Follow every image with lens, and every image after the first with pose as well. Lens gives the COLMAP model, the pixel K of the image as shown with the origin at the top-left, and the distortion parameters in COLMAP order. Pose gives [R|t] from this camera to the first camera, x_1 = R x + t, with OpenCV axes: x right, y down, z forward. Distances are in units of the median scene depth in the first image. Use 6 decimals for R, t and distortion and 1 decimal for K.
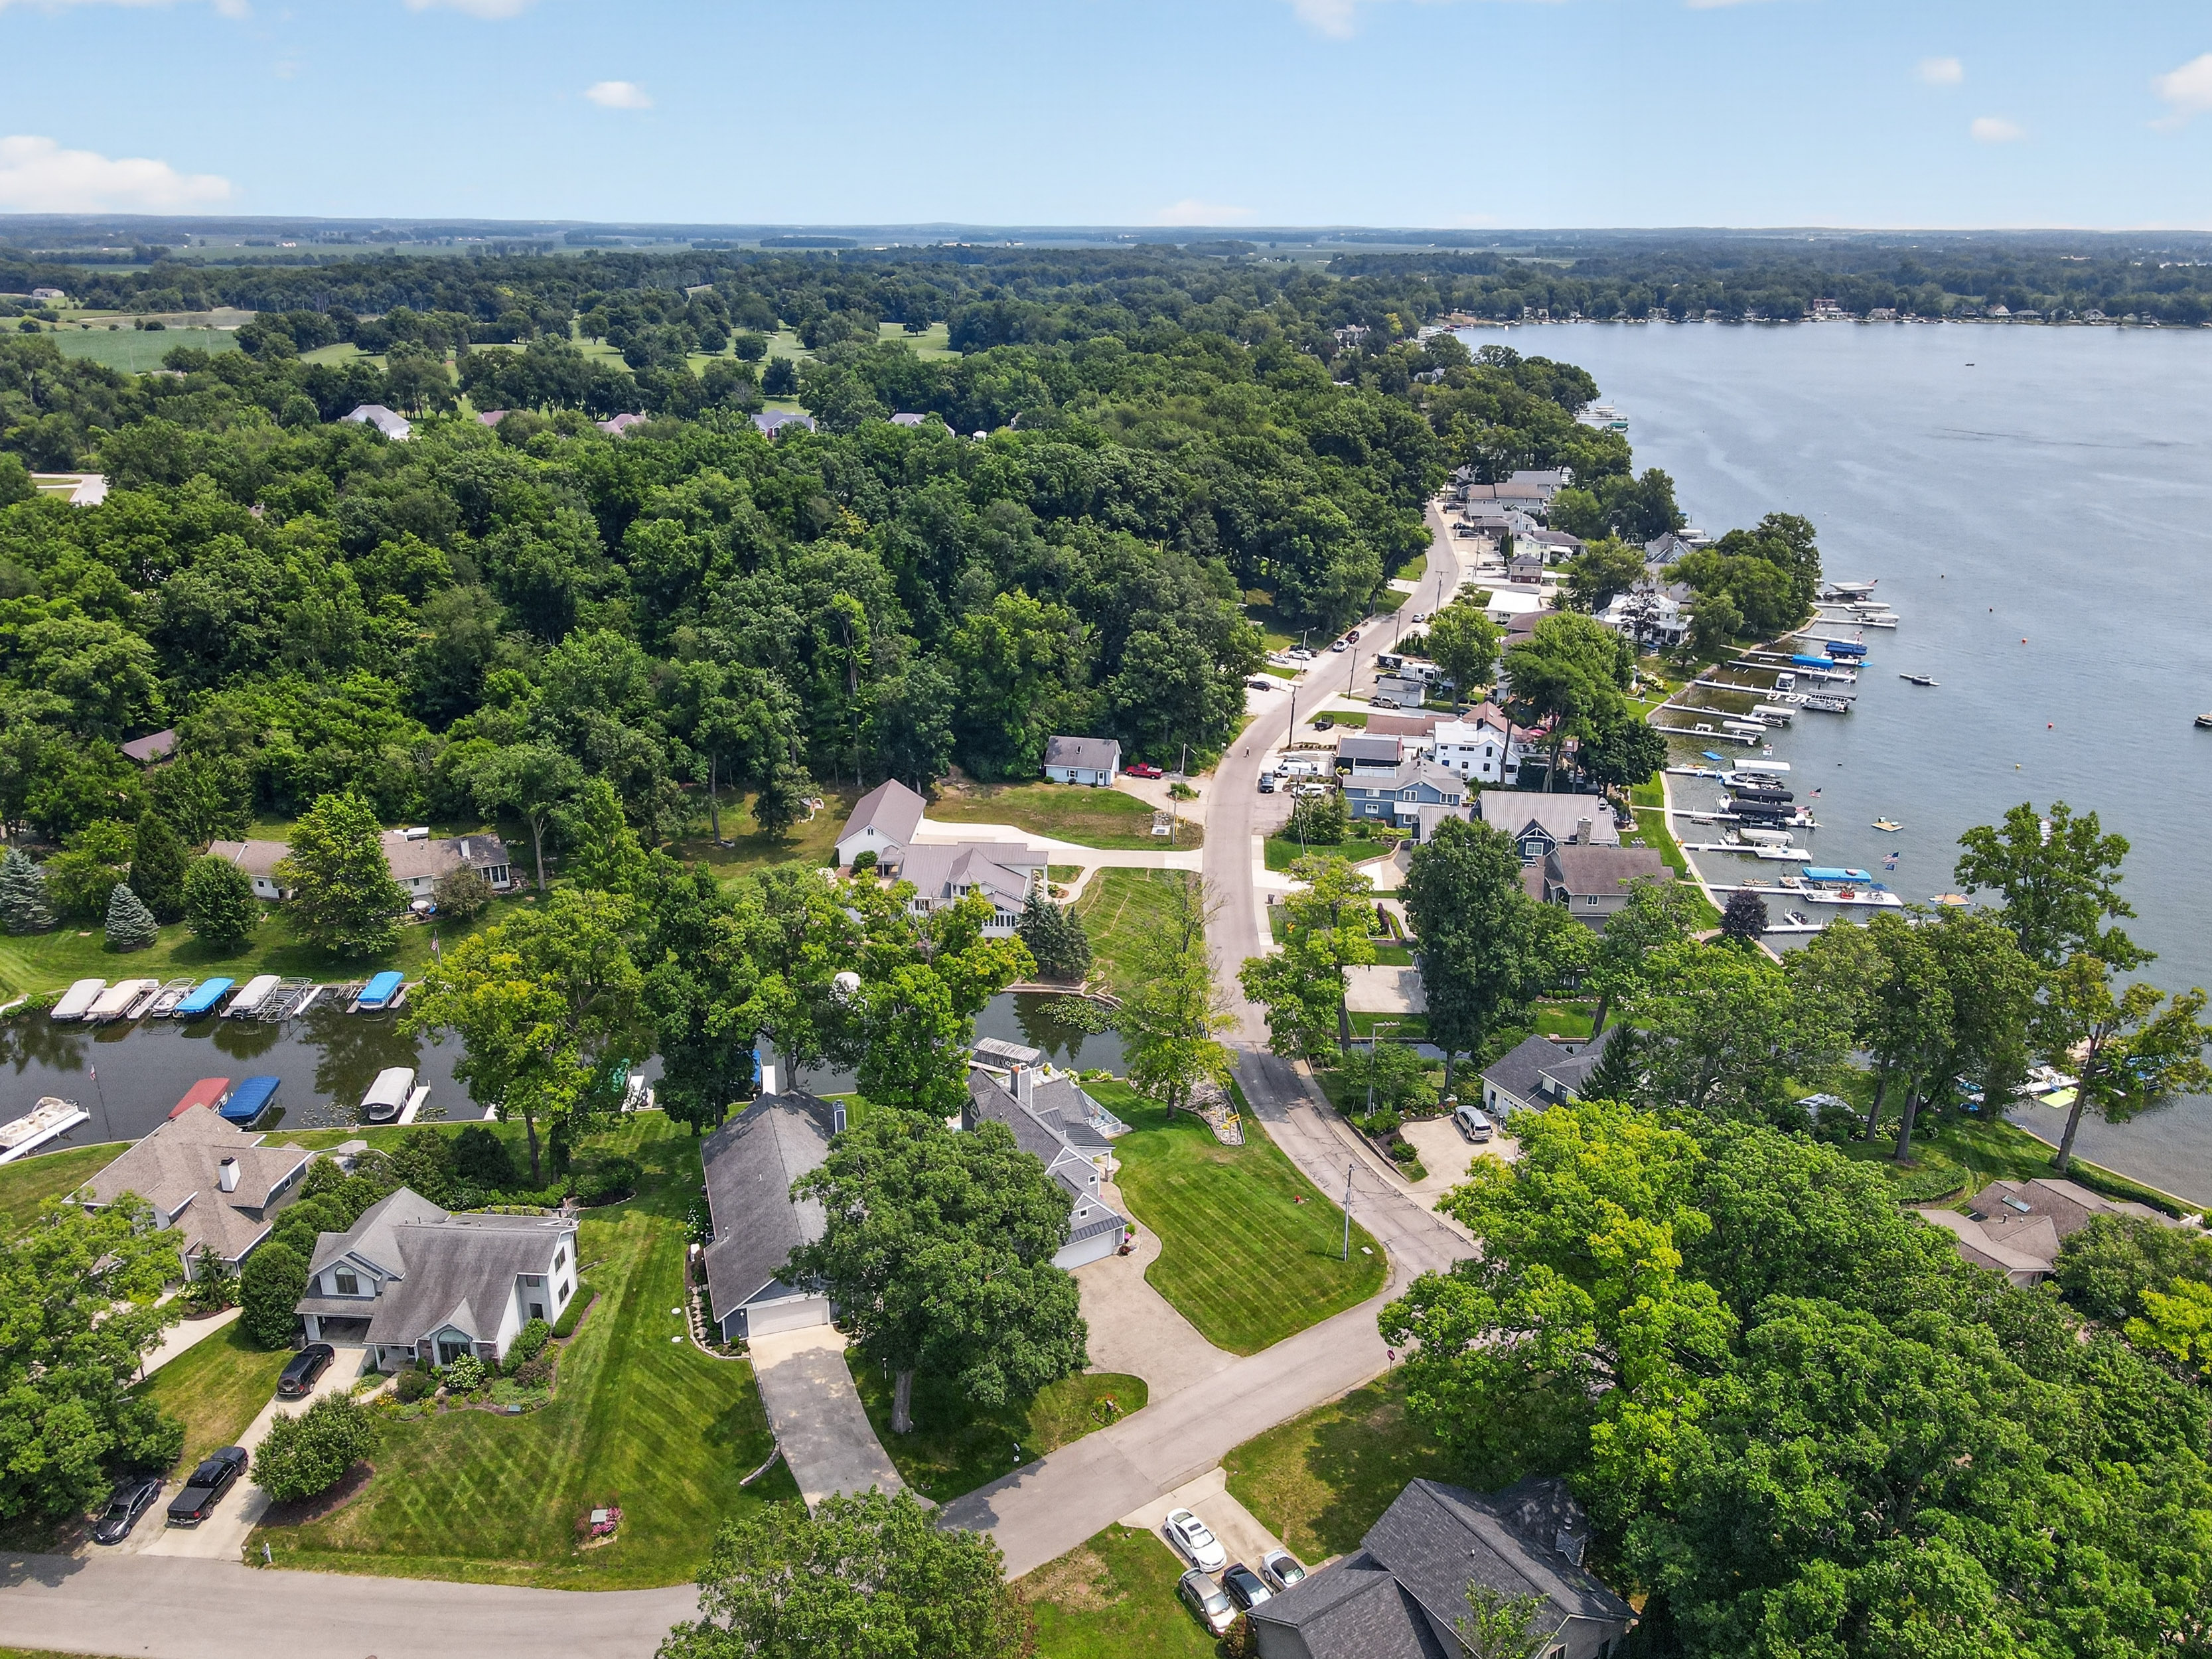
lens RADIAL K [[1619.4, 0, 1108.2], [0, 1619.4, 833.5], [0, 0, 1]] dist [0.009330, 0.019445]
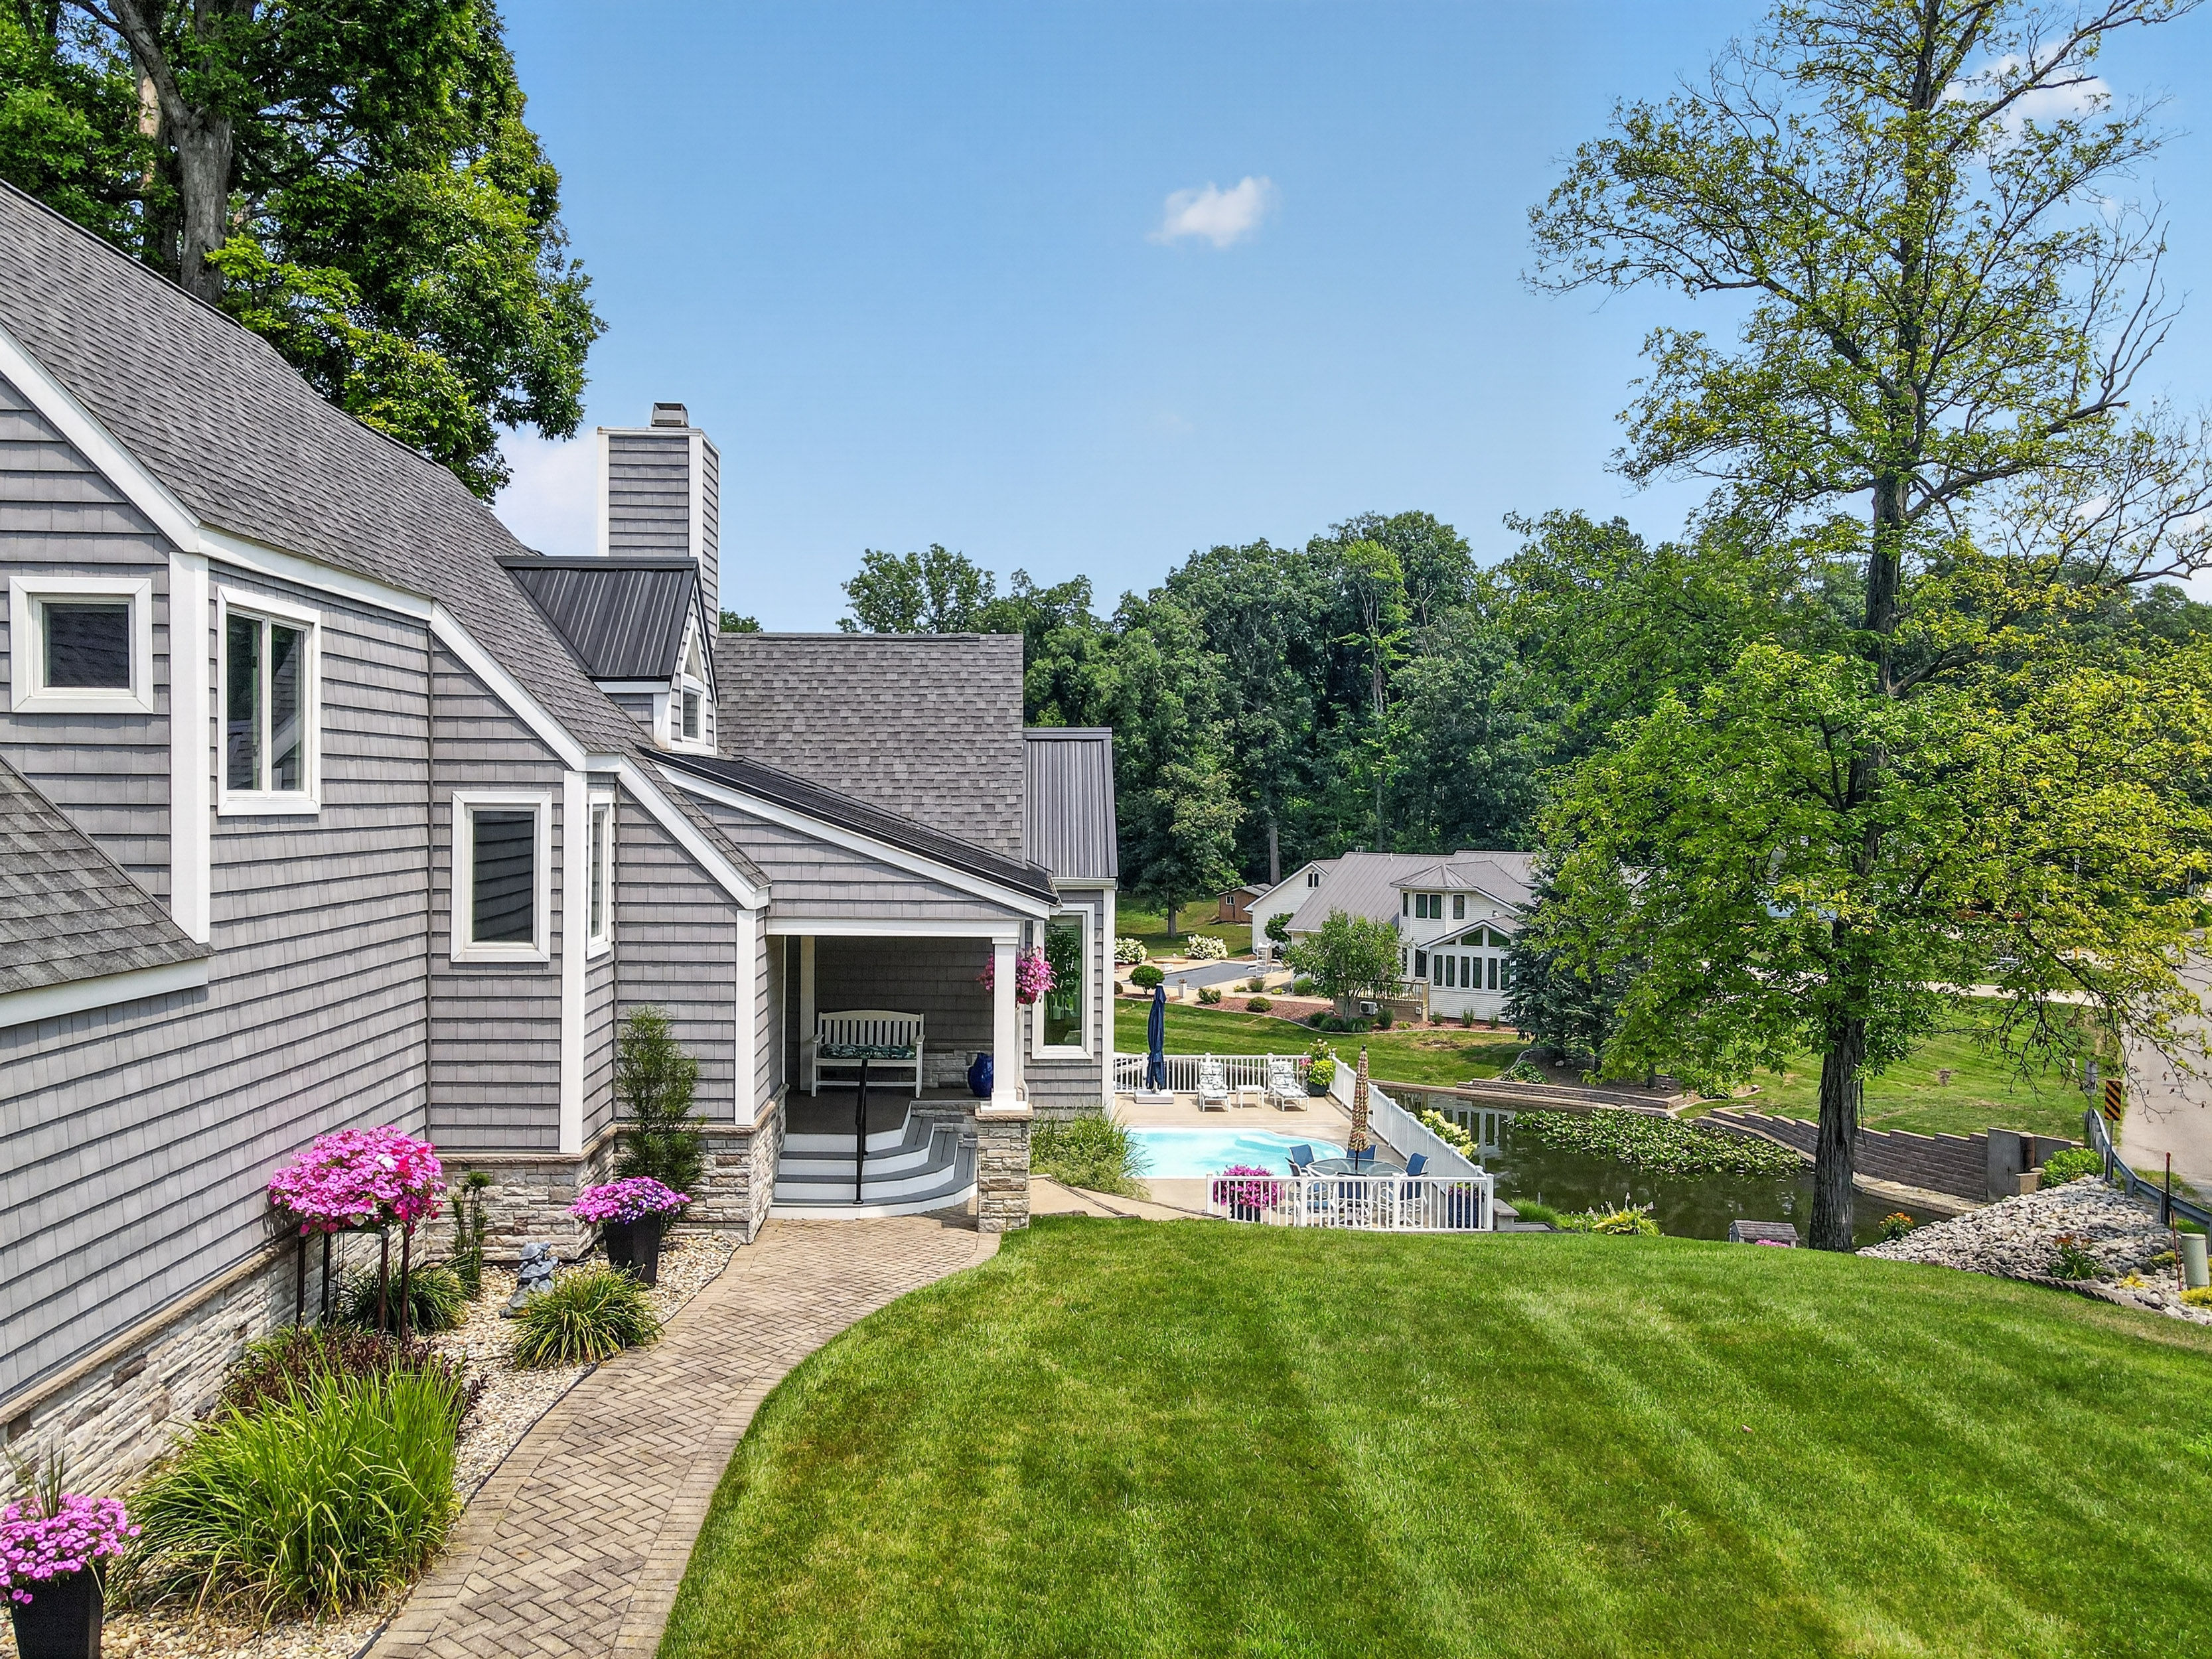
lens RADIAL K [[1619.4, 0, 1089.0], [0, 1619.4, 815.6], [0, 0, 1]] dist [0.009330, 0.019445]
pose [[0.864911, 0.003087, -0.501915, 0.035389], [-0.176264, 0.938160, -0.297972, 0.122106], [0.469957, 0.346189, 0.811969, 0.499897]]
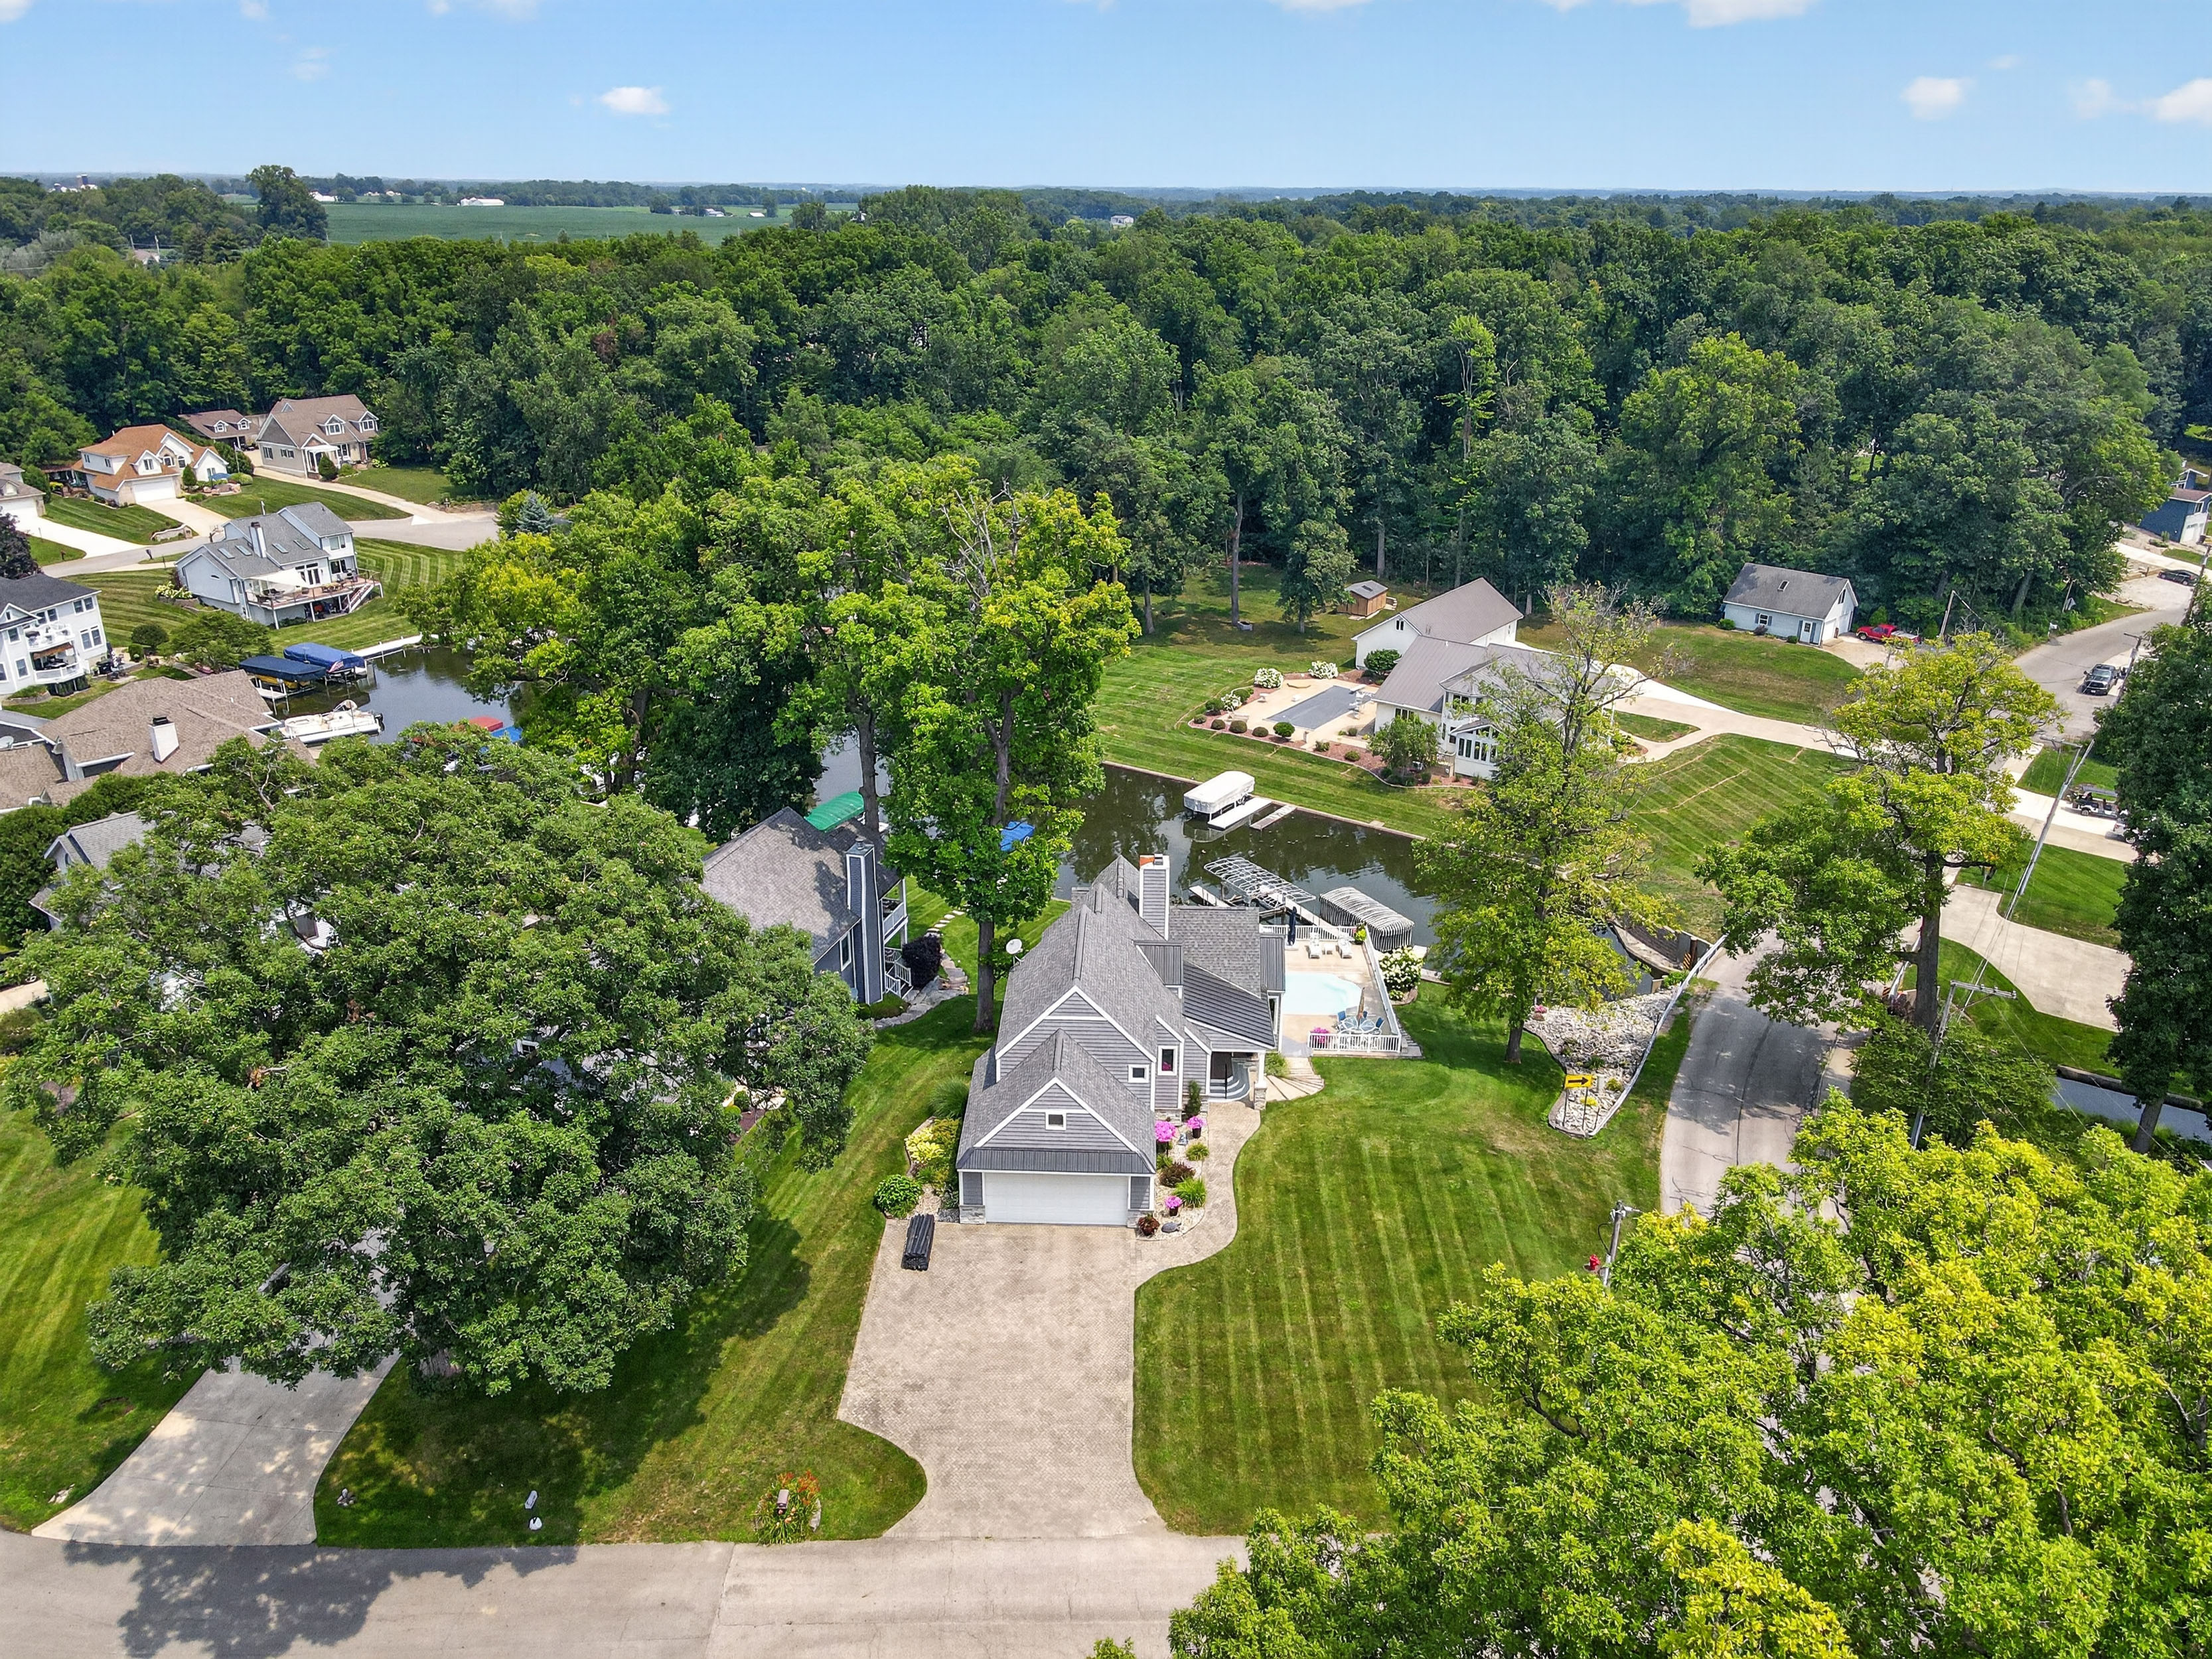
lens RADIAL K [[1619.4, 0, 1107.1], [0, 1619.4, 821.0], [0, 0, 1]] dist [0.009330, 0.019445]
pose [[0.830723, 0.203105, -0.518312, 0.118005], [-0.198089, 0.977977, 0.065743, 0.054755], [0.520250, 0.048058, 0.852661, 0.291242]]
